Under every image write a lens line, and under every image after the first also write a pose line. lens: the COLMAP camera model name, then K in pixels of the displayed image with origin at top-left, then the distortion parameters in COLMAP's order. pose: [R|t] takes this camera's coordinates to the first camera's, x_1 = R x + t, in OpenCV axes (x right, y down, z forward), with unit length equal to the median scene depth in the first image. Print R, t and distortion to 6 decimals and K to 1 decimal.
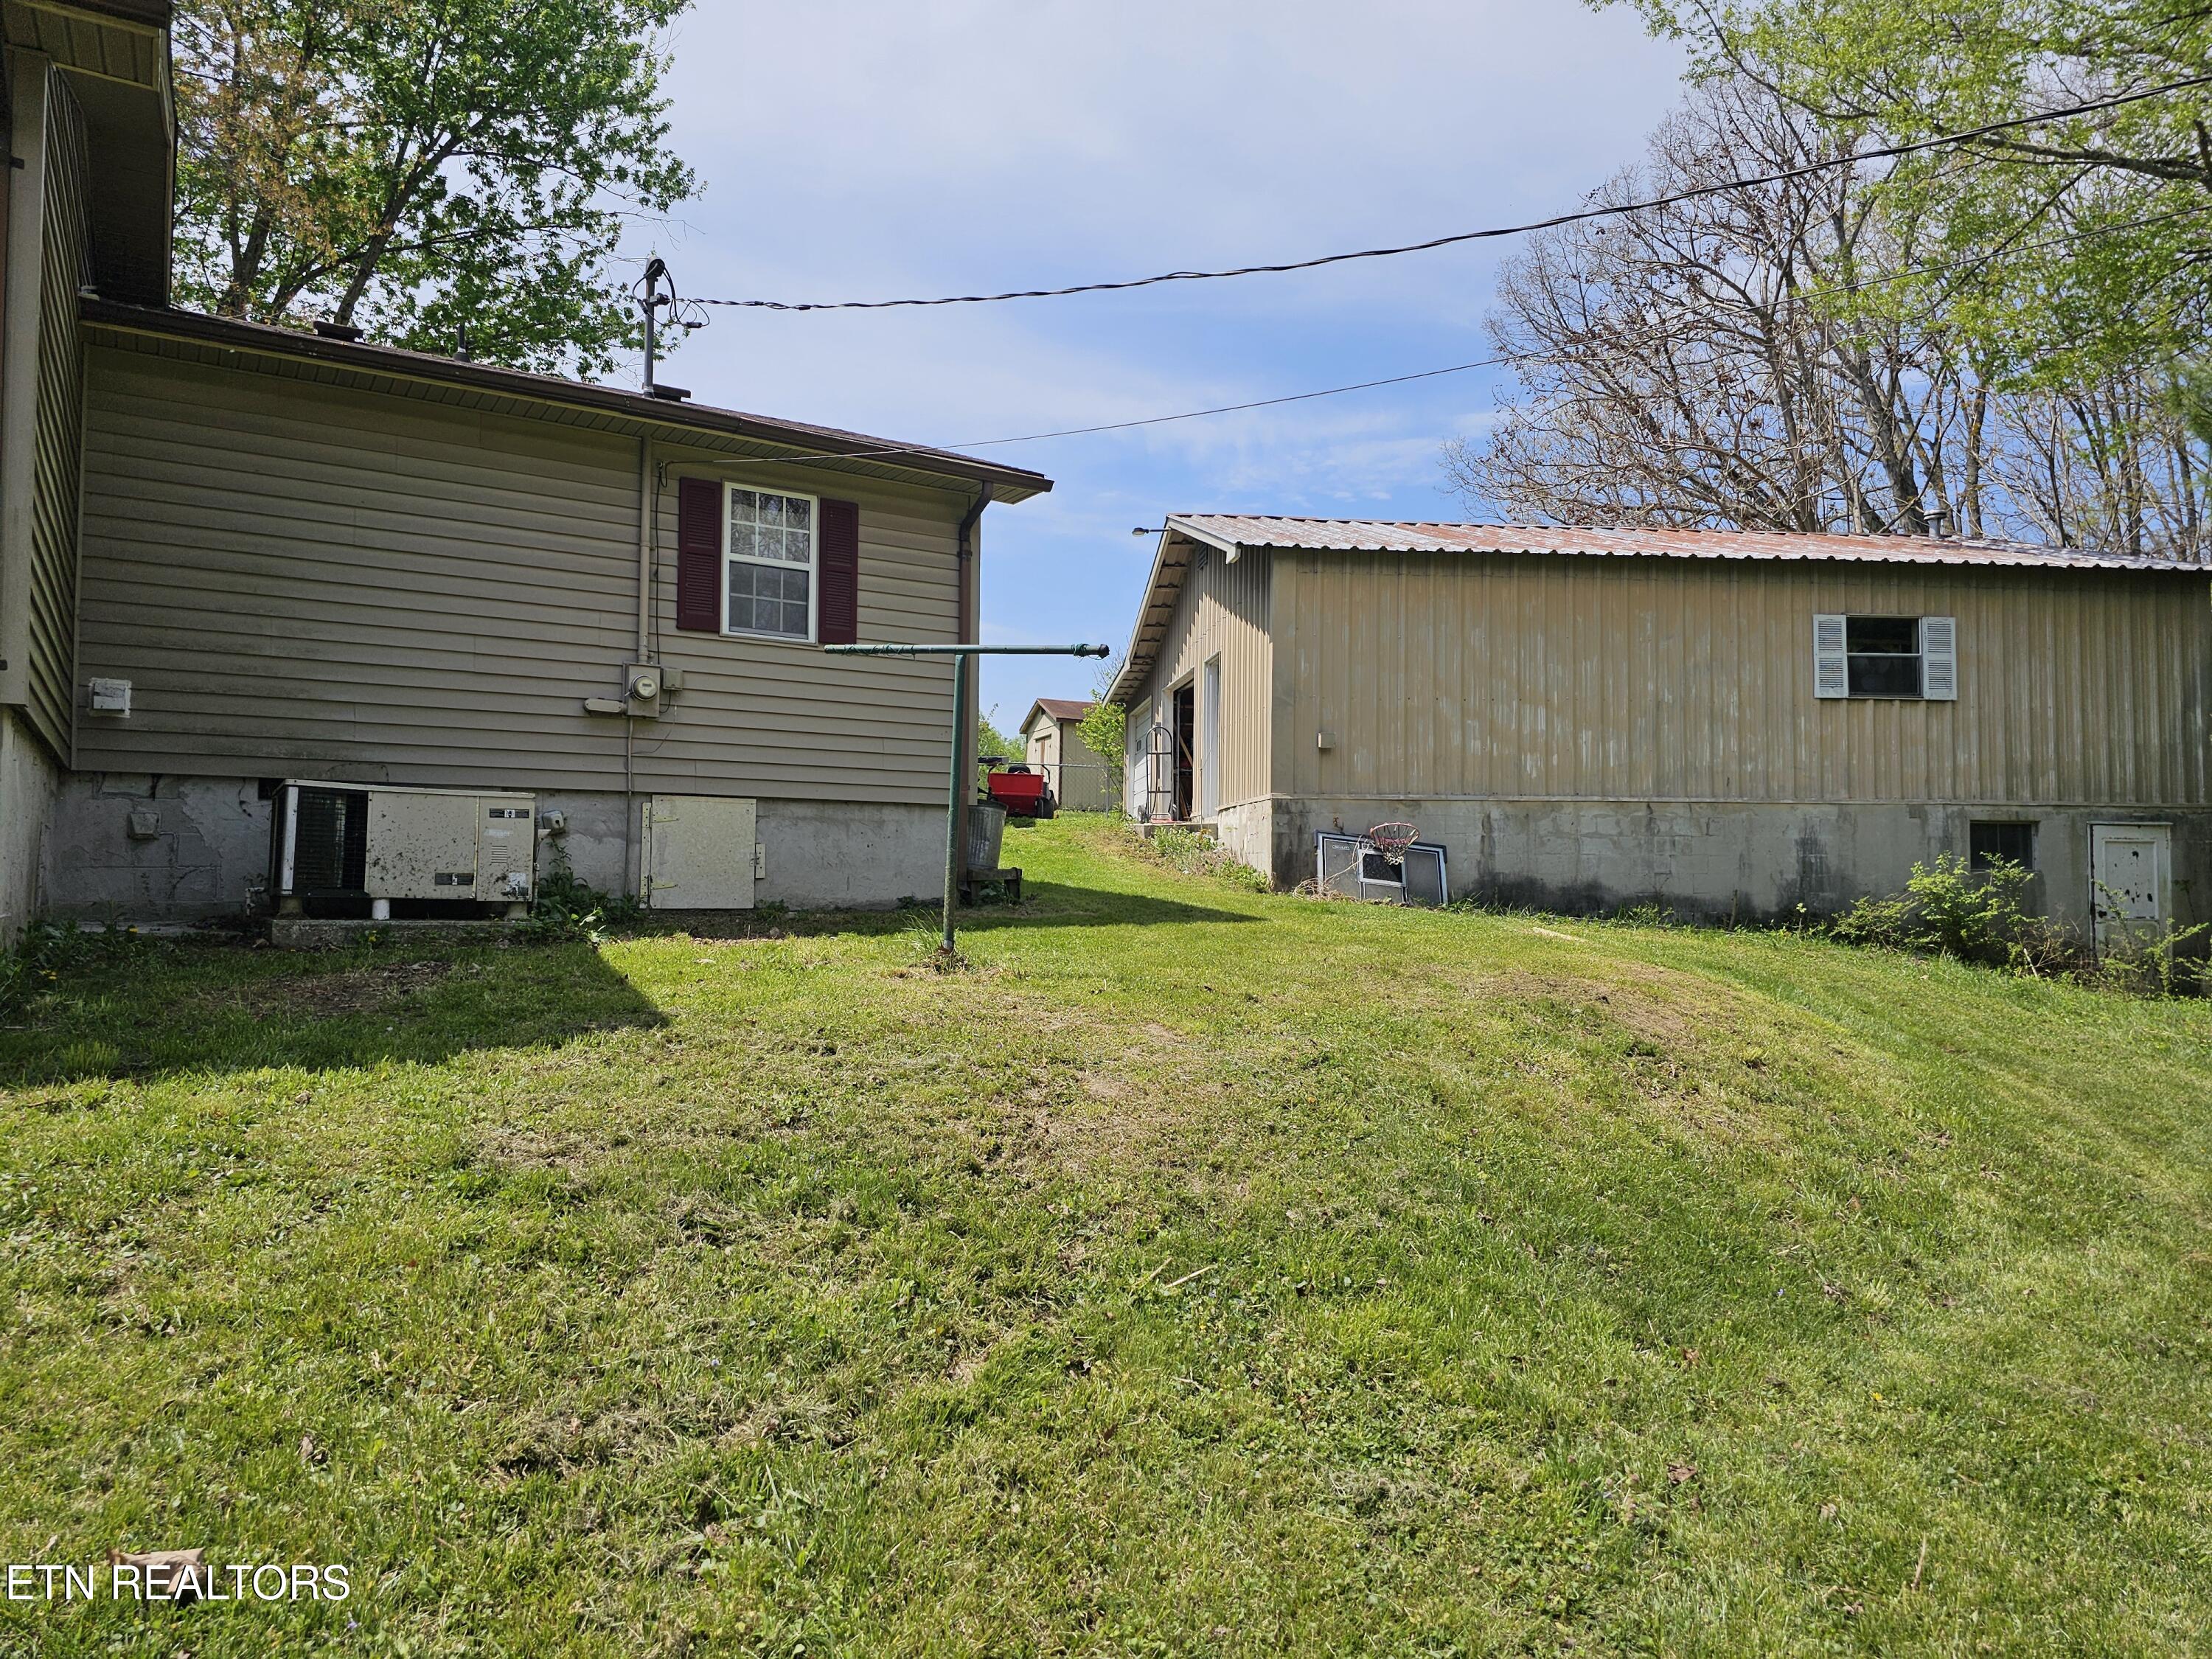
lens RADIAL K [[1484.4, 0, 1100.6], [0, 1484.4, 819.7], [0, 0, 1]] dist [0.071698, -0.058232]
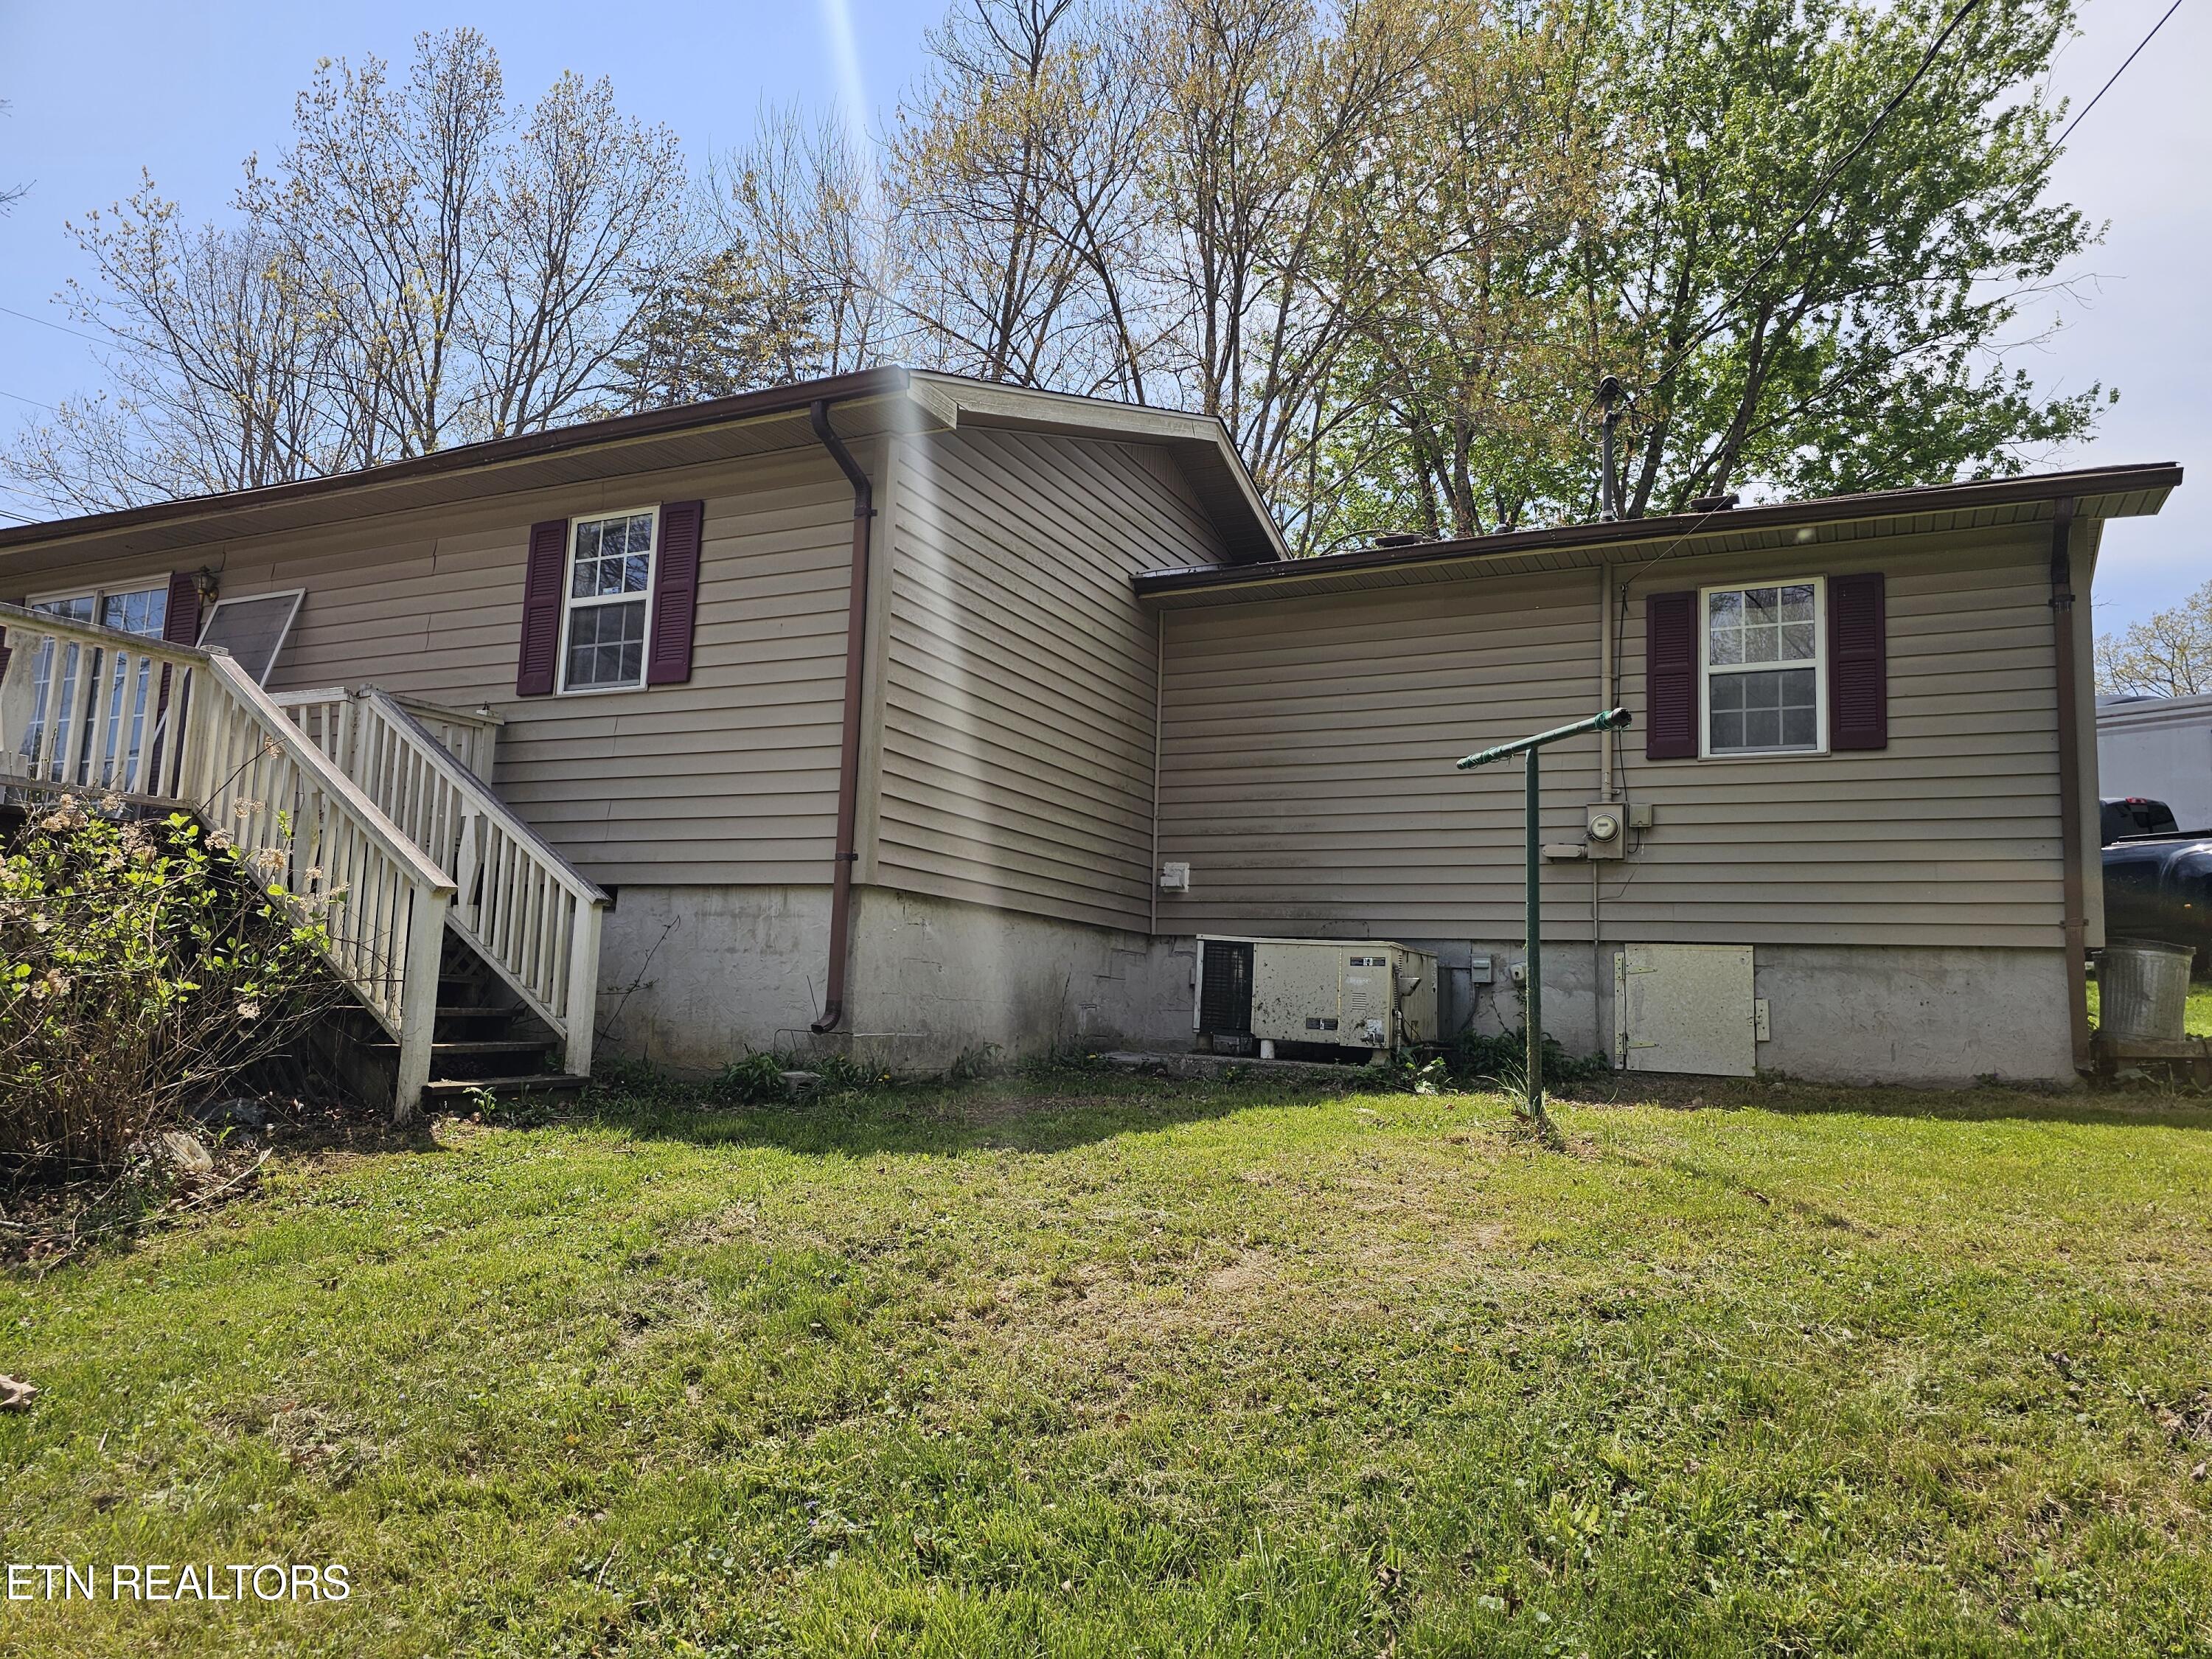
lens RADIAL K [[1484.4, 0, 1097.1], [0, 1484.4, 837.6], [0, 0, 1]] dist [0.071698, -0.058232]
pose [[0.509870, -0.091181, -0.855406, 0.322110], [-0.000252, 0.994351, -0.106141, 0.016046], [0.860251, 0.054334, 0.506967, 0.254562]]
